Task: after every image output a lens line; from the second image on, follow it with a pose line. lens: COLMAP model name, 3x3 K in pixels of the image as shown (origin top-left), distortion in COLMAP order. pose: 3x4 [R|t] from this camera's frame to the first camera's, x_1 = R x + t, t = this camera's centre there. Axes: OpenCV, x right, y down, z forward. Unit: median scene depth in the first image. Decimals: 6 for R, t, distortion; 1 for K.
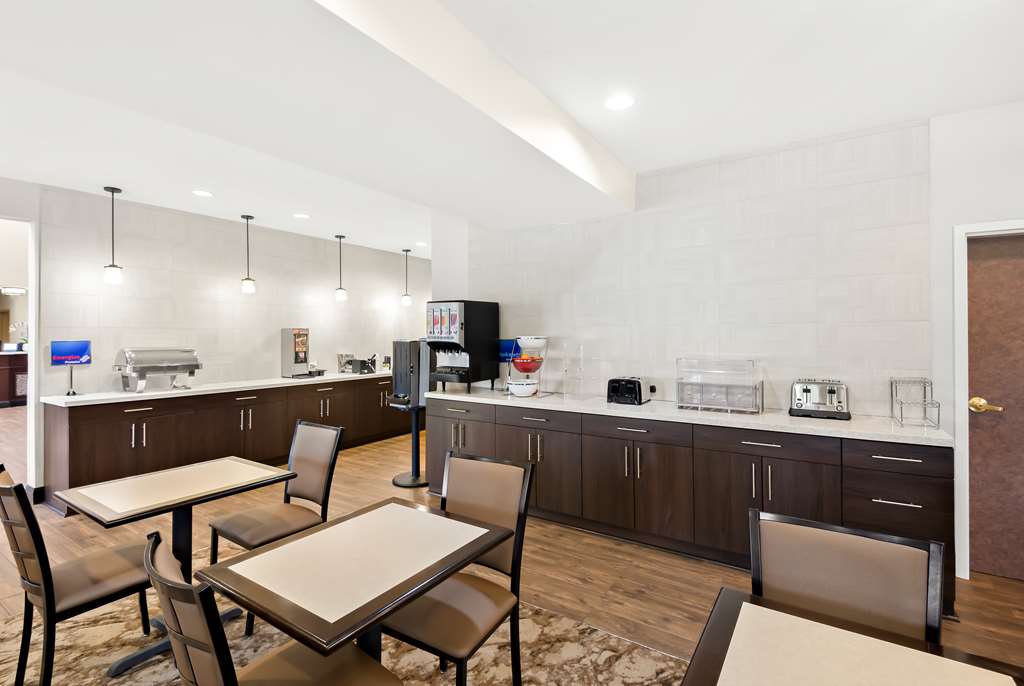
lens RADIAL K [[481.8, 0, 509.3], [0, 481.8, 334.5], [0, 0, 1]] dist [0.003341, 0.000279]
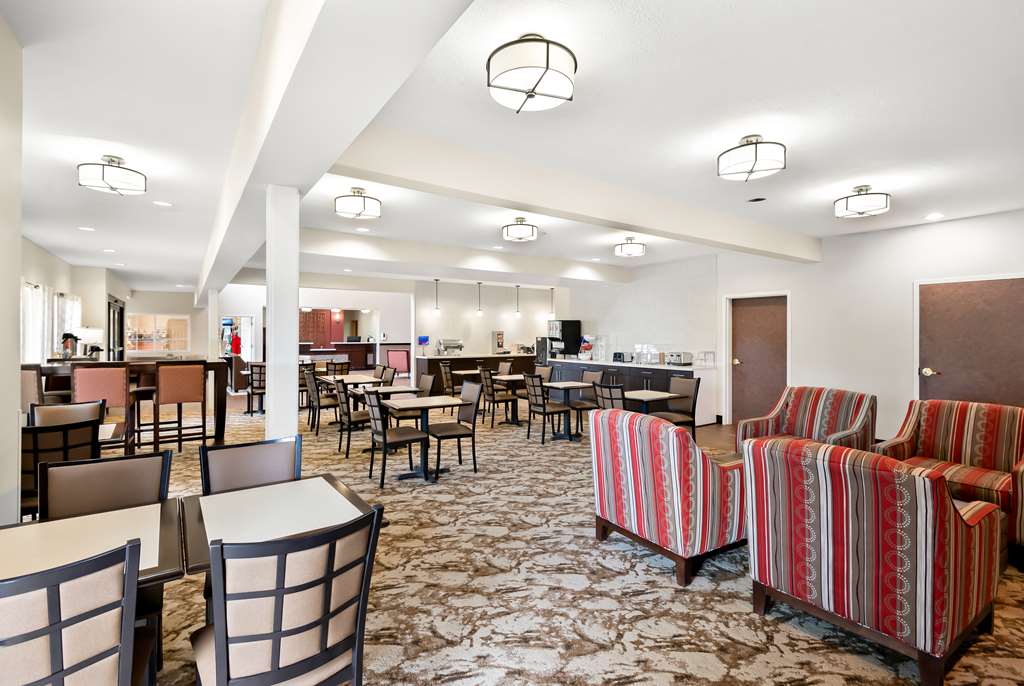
lens RADIAL K [[481.8, 0, 509.3], [0, 481.8, 334.5], [0, 0, 1]] dist [0.003341, 0.000279]
pose [[0.928687, 0.005273, -0.370828, 0.538351], [-0.004866, 0.999986, 0.002032, -0.003385], [0.370833, -0.000082, 0.928699, -1.313385]]
